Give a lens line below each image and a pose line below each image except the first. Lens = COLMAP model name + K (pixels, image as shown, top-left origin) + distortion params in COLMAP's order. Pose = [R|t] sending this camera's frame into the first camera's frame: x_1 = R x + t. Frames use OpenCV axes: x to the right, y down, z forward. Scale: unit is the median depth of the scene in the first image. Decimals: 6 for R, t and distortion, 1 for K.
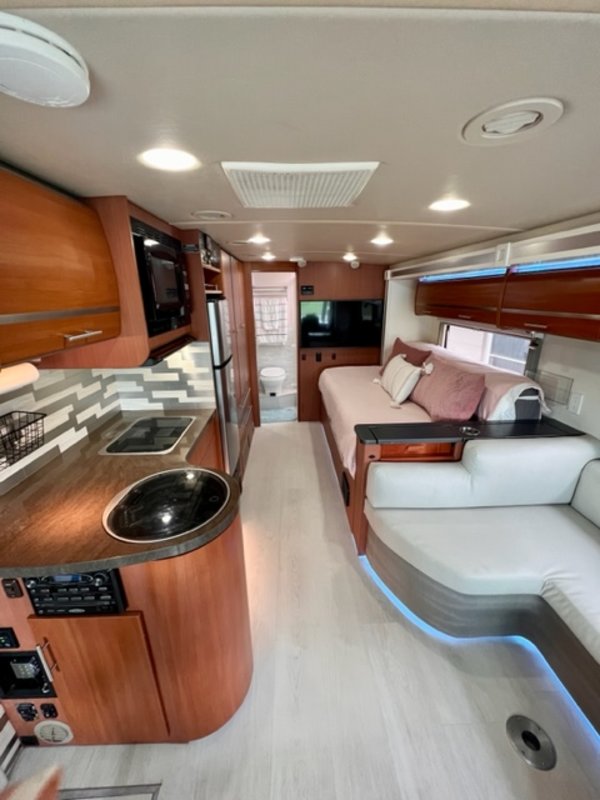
lens RADIAL K [[317.9, 0, 298.6], [0, 317.9, 401.1], [0, 0, 1]] dist [-0.002464, 0.000258]
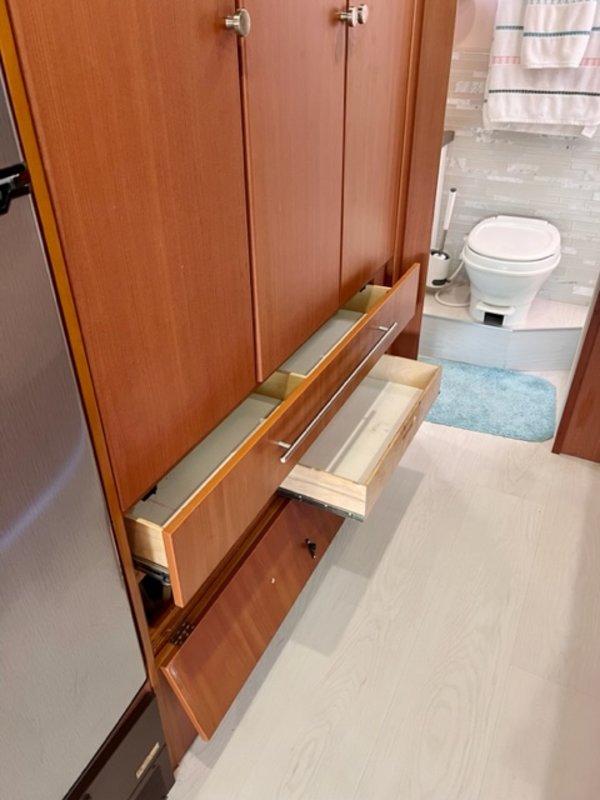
lens RADIAL K [[600.8, 0, 301.0], [0, 600.8, 398.4], [0, 0, 1]] dist [0.040174, -0.051953]
pose [[0.877262, 0.266928, -0.398951, 0.006865], [-0.159394, 0.945956, 0.282420, -0.187557], [0.452776, -0.184165, 0.872397, 1.018265]]
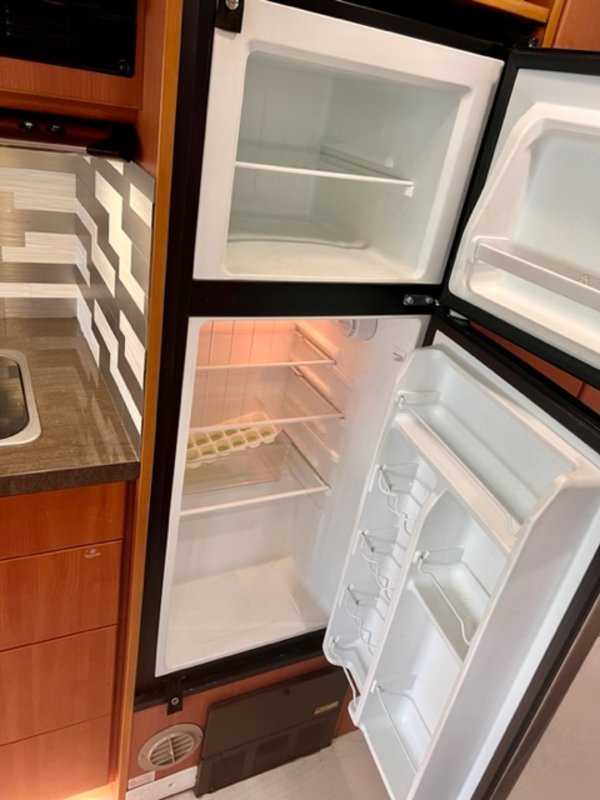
lens RADIAL K [[600.8, 0, 299.2], [0, 600.8, 401.0], [0, 0, 1]] dist [0.040174, -0.051953]
pose [[0.397033, 0.493385, -0.773909, 0.128890], [-0.453832, 0.838456, 0.301709, -0.217736], [0.797748, 0.231436, 0.556809, 0.851393]]
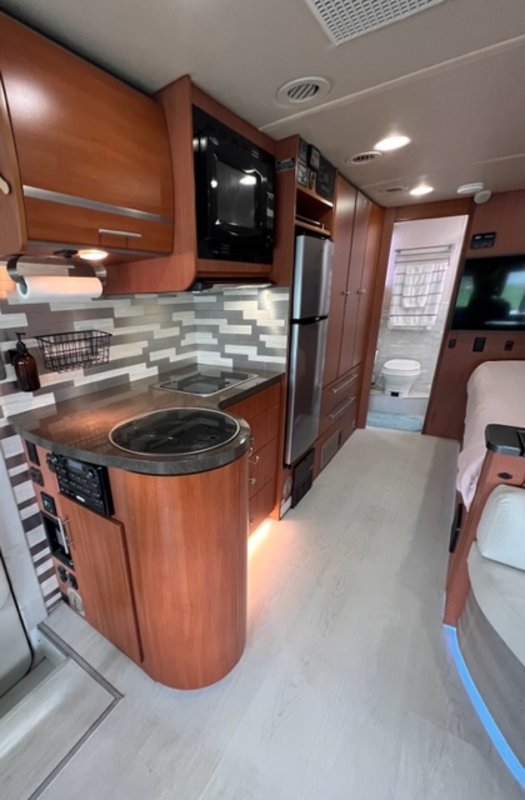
lens RADIAL K [[341.8, 0, 203.4], [0, 341.8, 431.3], [0, 0, 1]] dist [-0.005389, 0.001943]
pose [[0.783417, 0.212446, -0.584058, 0.134535], [-0.172347, 0.977167, 0.124262, 0.104139], [0.597121, 0.003312, 0.802144, 0.149745]]
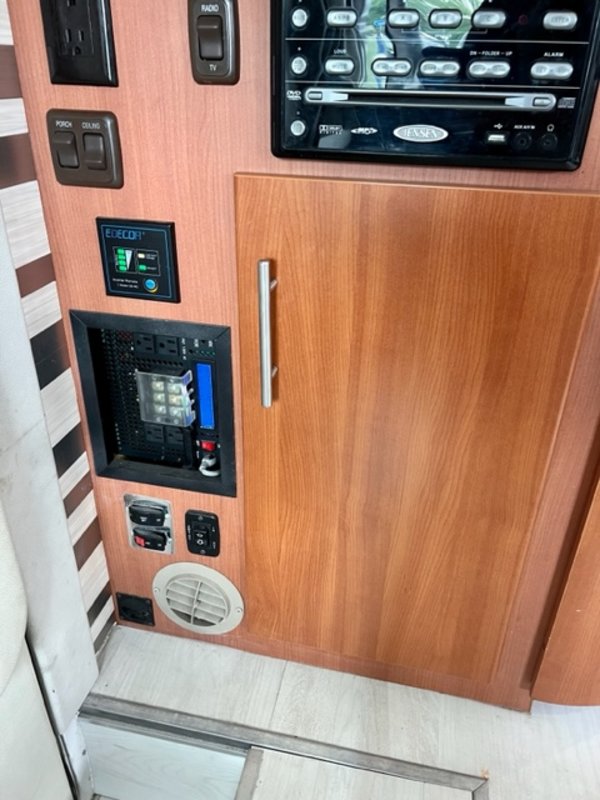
lens RADIAL K [[600.8, 0, 298.9], [0, 600.8, 398.8], [0, 0, 1]] dist [0.040174, -0.051953]
pose [[0.968730, 0.144572, -0.201648, -0.322834], [-0.108889, 0.977978, 0.178053, 0.395051], [0.222948, -0.150528, 0.963138, 0.205639]]
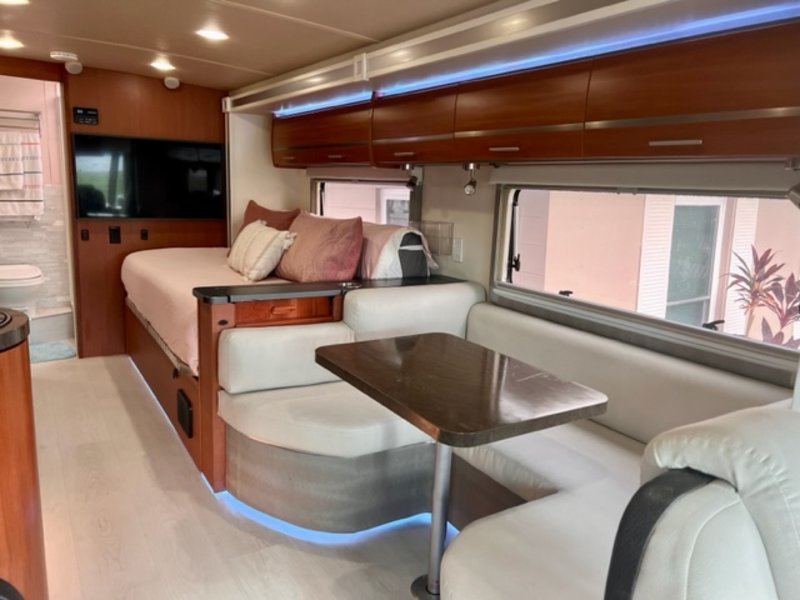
lens RADIAL K [[600.8, 0, 400.1], [0, 600.8, 303.5], [0, 0, 1]] dist [0.040174, -0.051953]
pose [[0.865125, -0.050097, 0.499048, -0.081713], [0.111396, 0.989340, -0.093794, 0.278226], [-0.489029, 0.136735, 0.861483, -0.299247]]
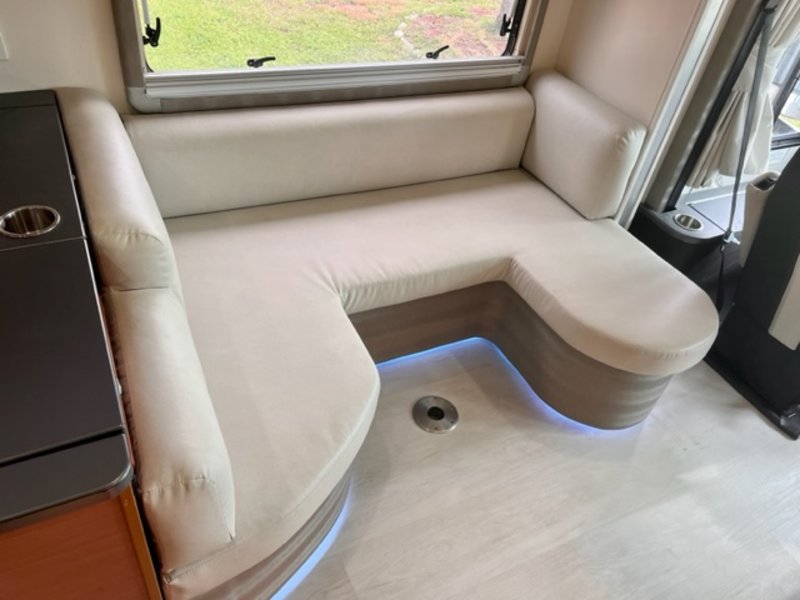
lens RADIAL K [[600.8, 0, 397.2], [0, 600.8, 299.5], [0, 0, 1]] dist [0.040174, -0.051953]
pose [[-0.413899, -0.616516, 0.669773, -0.093138], [0.177823, 0.666823, 0.723689, -0.234416], [-0.892786, 0.418635, -0.166366, 0.772975]]
